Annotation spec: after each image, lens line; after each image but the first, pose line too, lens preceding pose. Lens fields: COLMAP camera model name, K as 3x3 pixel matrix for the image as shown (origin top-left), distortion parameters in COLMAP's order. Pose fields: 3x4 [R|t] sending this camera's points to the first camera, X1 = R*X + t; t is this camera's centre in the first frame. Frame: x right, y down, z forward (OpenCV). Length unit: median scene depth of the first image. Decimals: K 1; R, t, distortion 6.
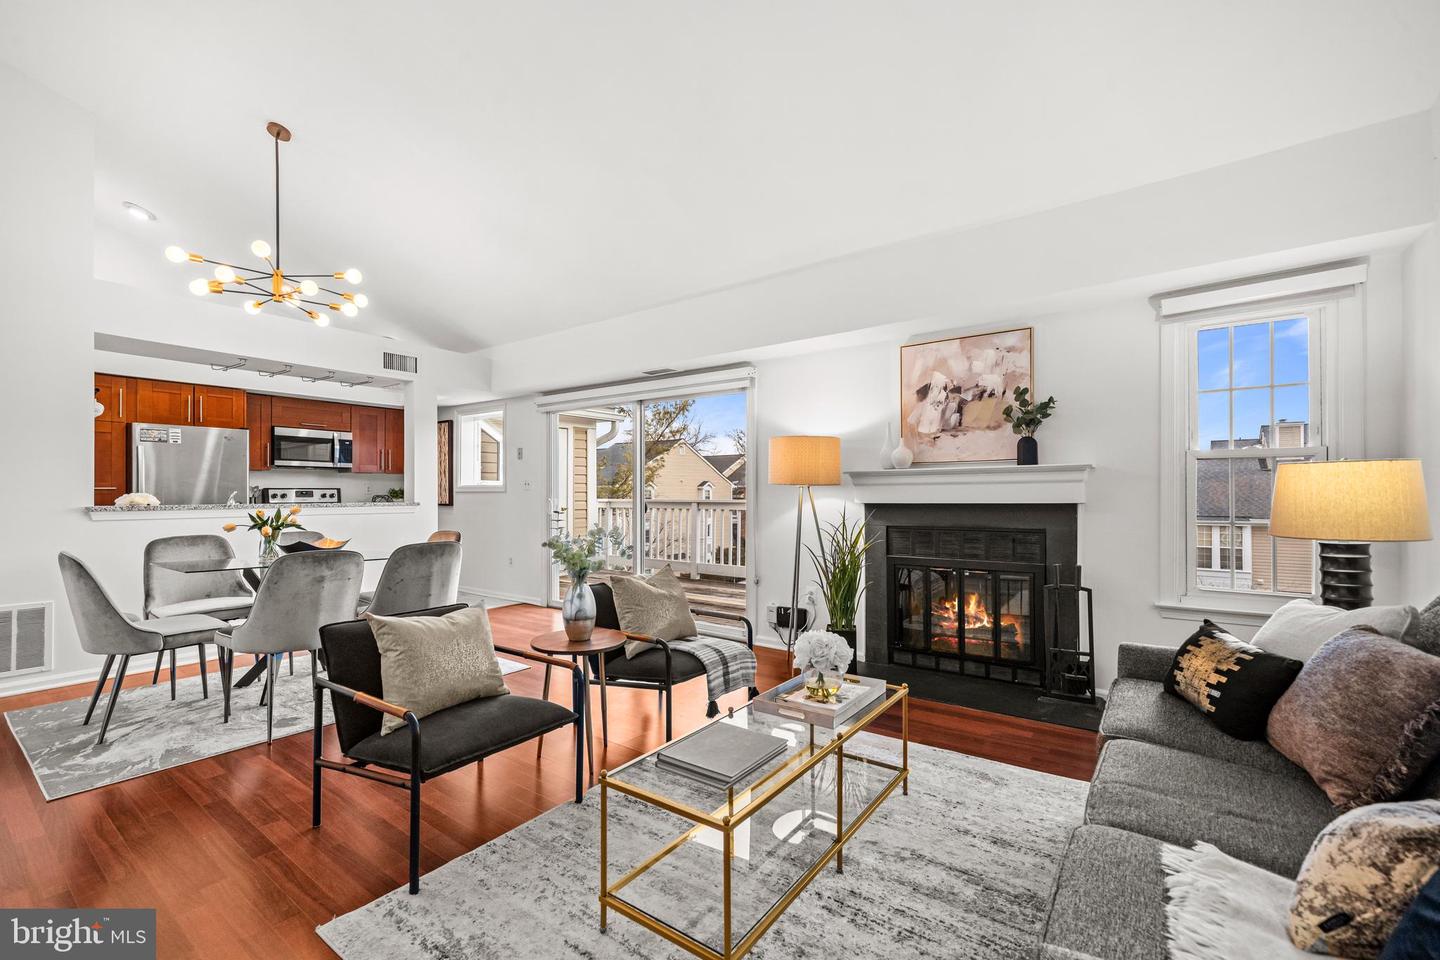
lens RADIAL K [[608.0, 0, 706.5], [0, 608.0, 484.7], [0, 0, 1]] dist [0.001942, 0.000257]
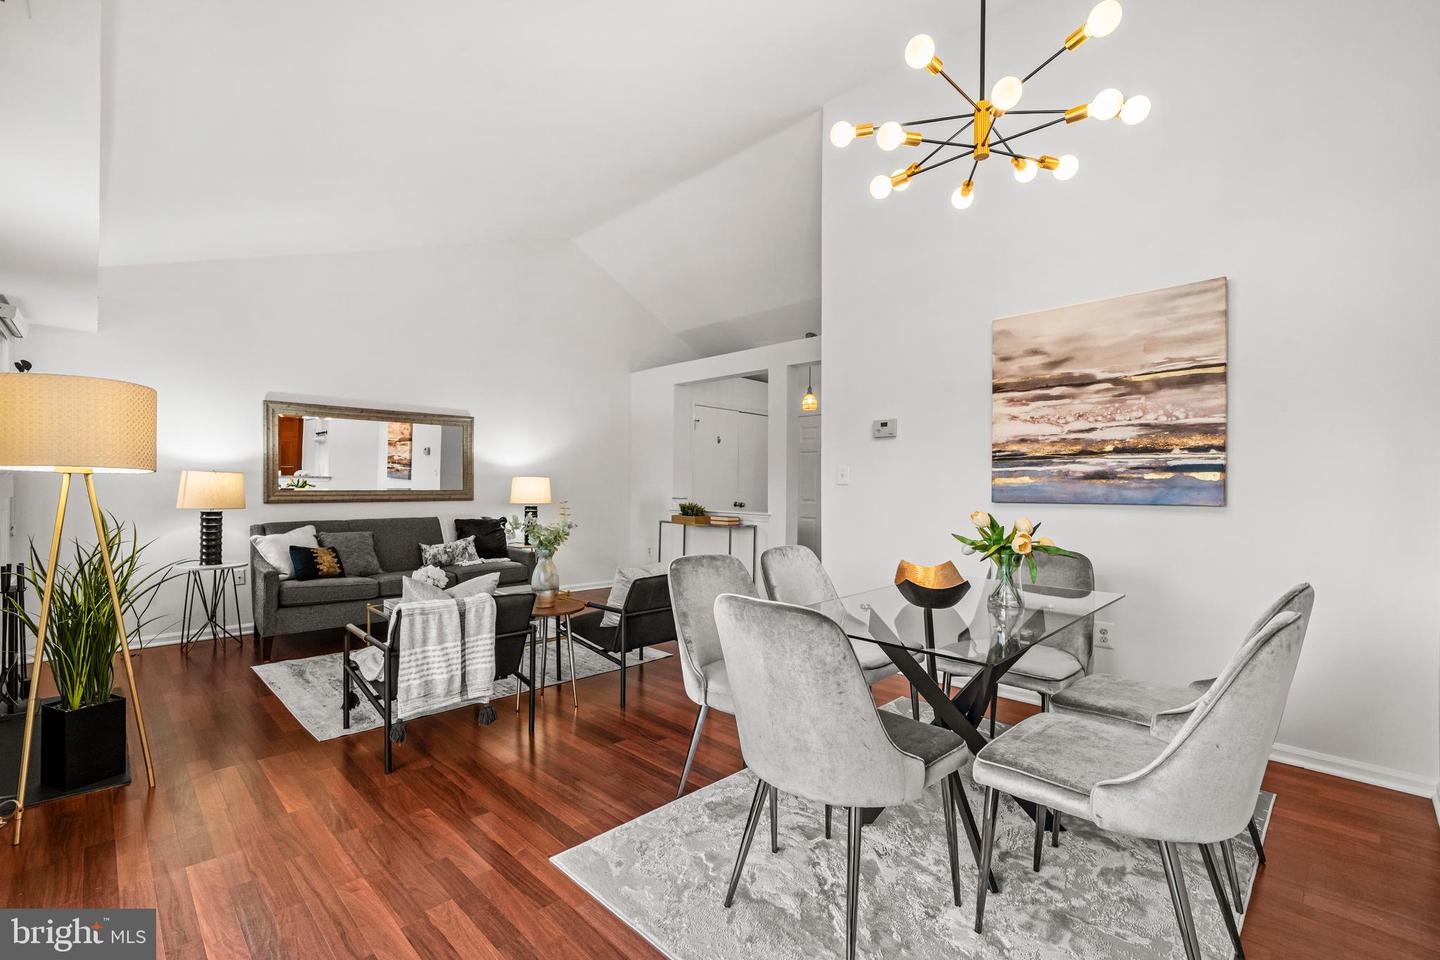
lens RADIAL K [[626.7, 0, 709.2], [0, 626.7, 495.8], [0, 0, 1]] dist [-0.000031, -0.000067]
pose [[-0.989295, -0.003350, 0.145892, -0.501453], [-0.003952, 0.999985, -0.003835, 0.023838], [-0.145877, -0.004371, -0.989293, 1.516160]]
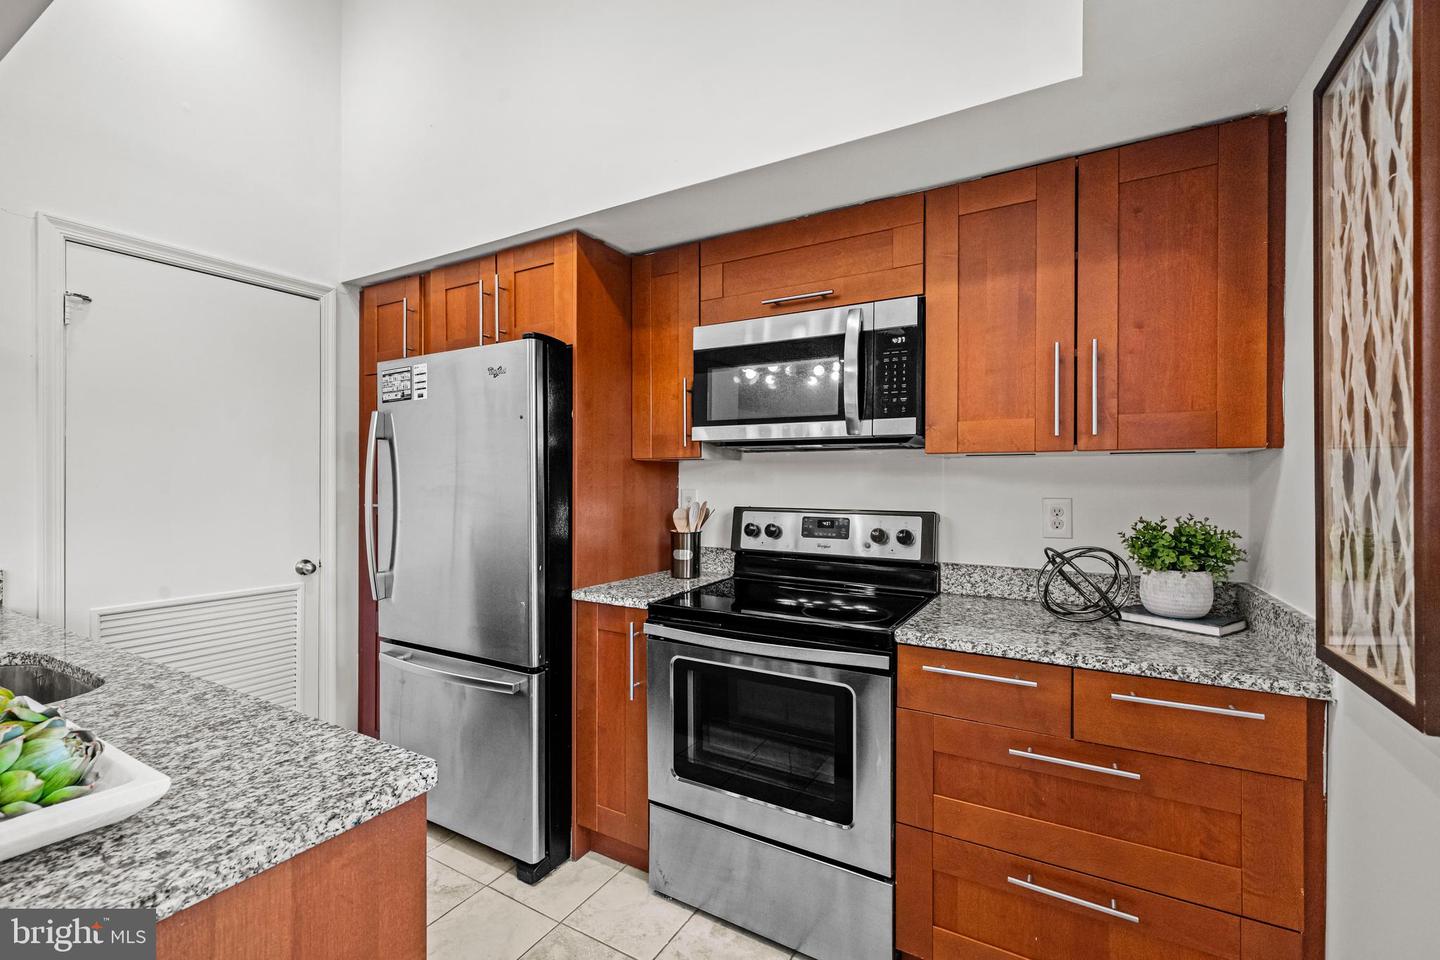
lens RADIAL K [[613.6, 0, 708.2], [0, 613.6, 488.1], [0, 0, 1]] dist [0.000384, -0.000202]
pose [[0.119506, 0.009758, -0.992786, -0.616914], [0.004613, 0.999935, 0.010384, -0.016866], [0.992823, -0.005820, 0.119453, 1.598341]]
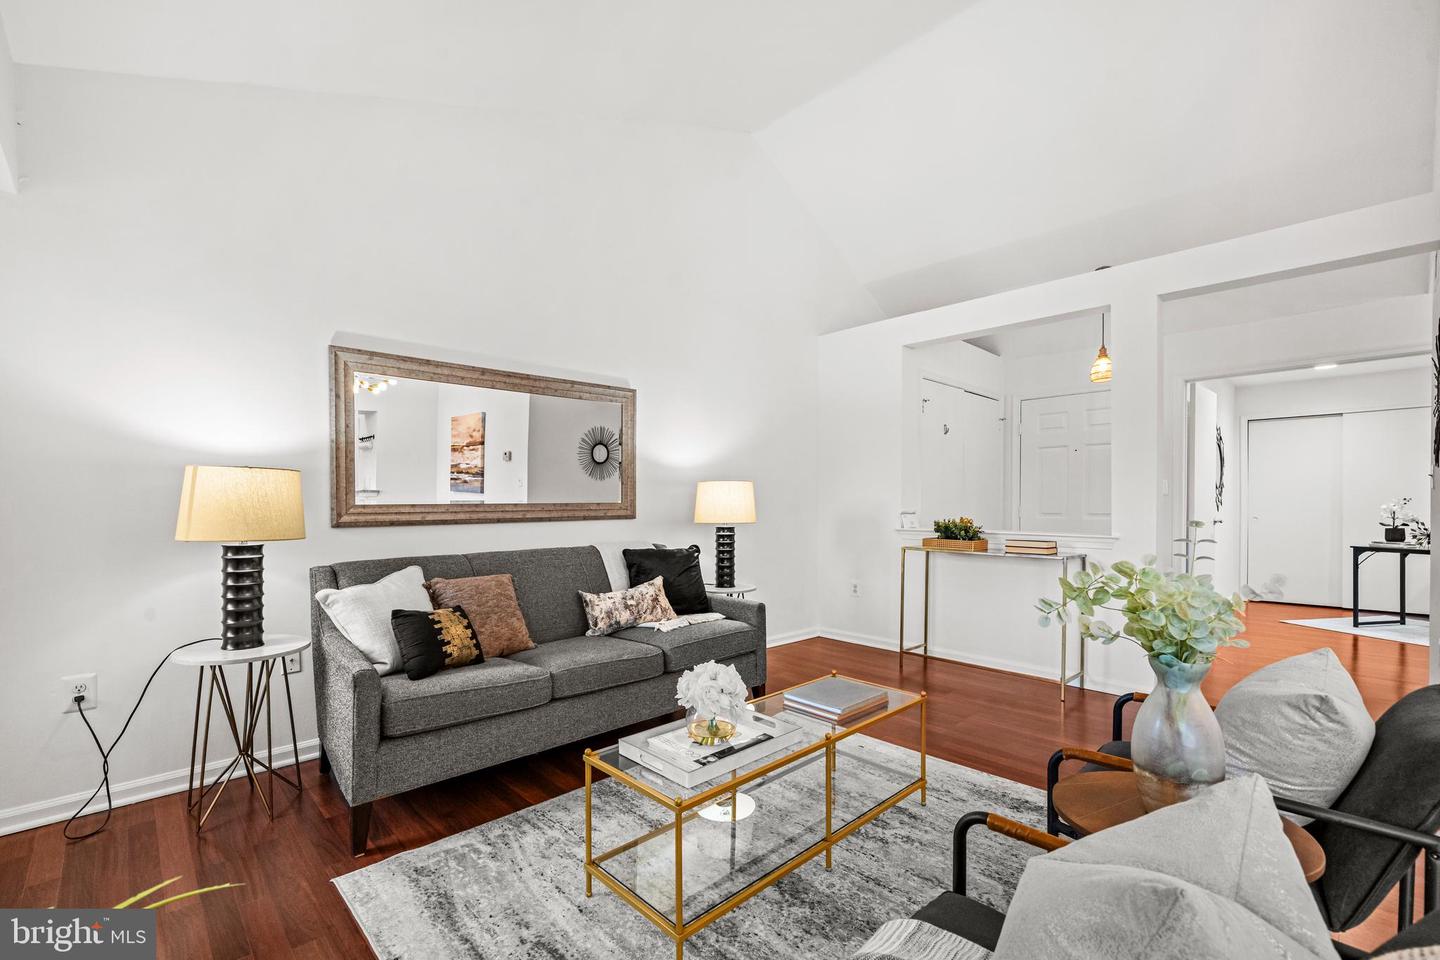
lens RADIAL K [[625.8, 0, 703.4], [0, 625.8, 512.8], [0, 0, 1]] dist [-0.000506, 0.000017]
pose [[-0.985320, 0.006363, 0.170598, 0.023942], [0.005857, 0.999977, -0.003471, 0.025652], [-0.170616, -0.002421, -0.985335, 1.034972]]
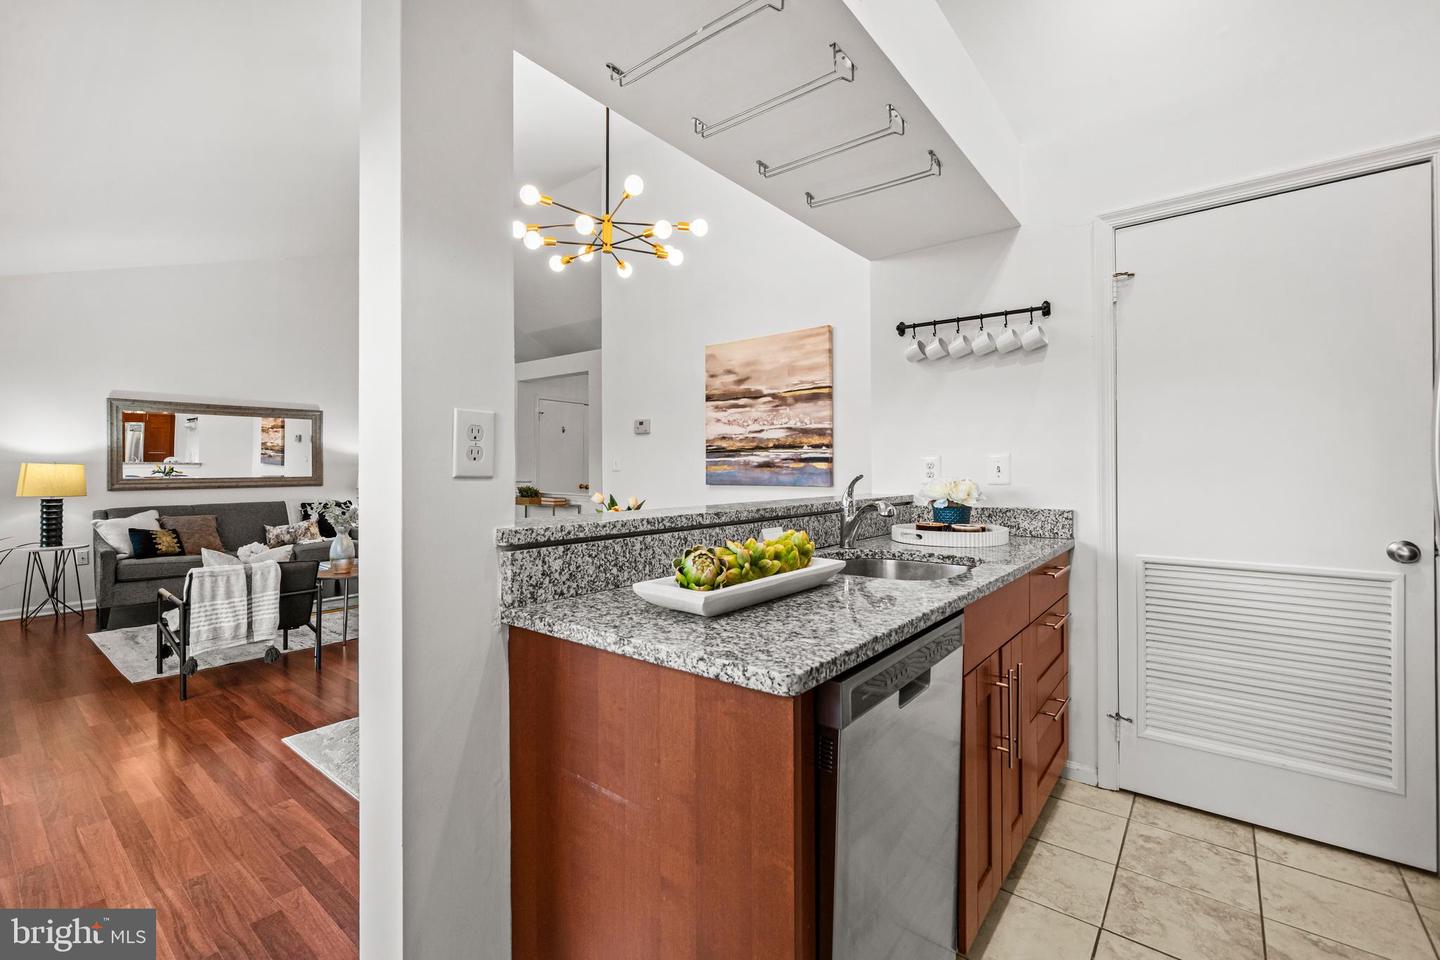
lens RADIAL K [[622.6, 0, 709.0], [0, 622.6, 470.8], [0, 0, 1]] dist [-0.000129, -0.000033]
pose [[-0.999303, 0.005125, 0.036978, -0.820068], [0.004683, 0.999917, -0.012033, 0.015905], [-0.037037, -0.011851, -0.999244, 1.735883]]
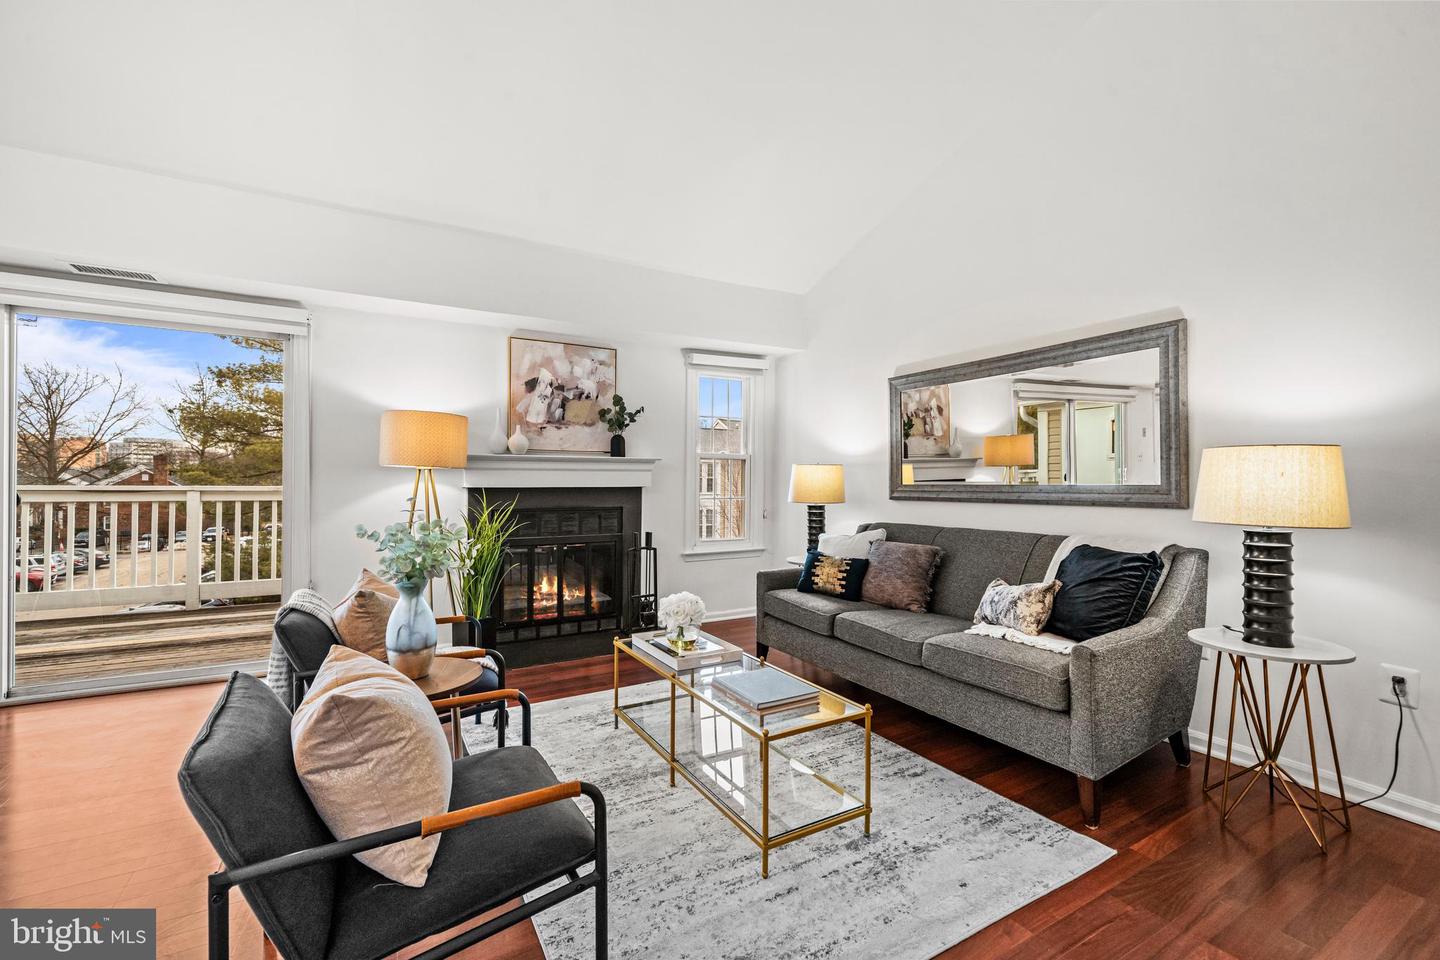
lens RADIAL K [[608.0, 0, 706.5], [0, 608.0, 484.7], [0, 0, 1]] dist [0.001942, 0.000257]
pose [[0.408704, 0.001624, 0.912666, -0.505851], [-0.020630, 0.999759, 0.007460, 0.010949], [-0.912434, -0.021878, 0.408639, 0.275956]]
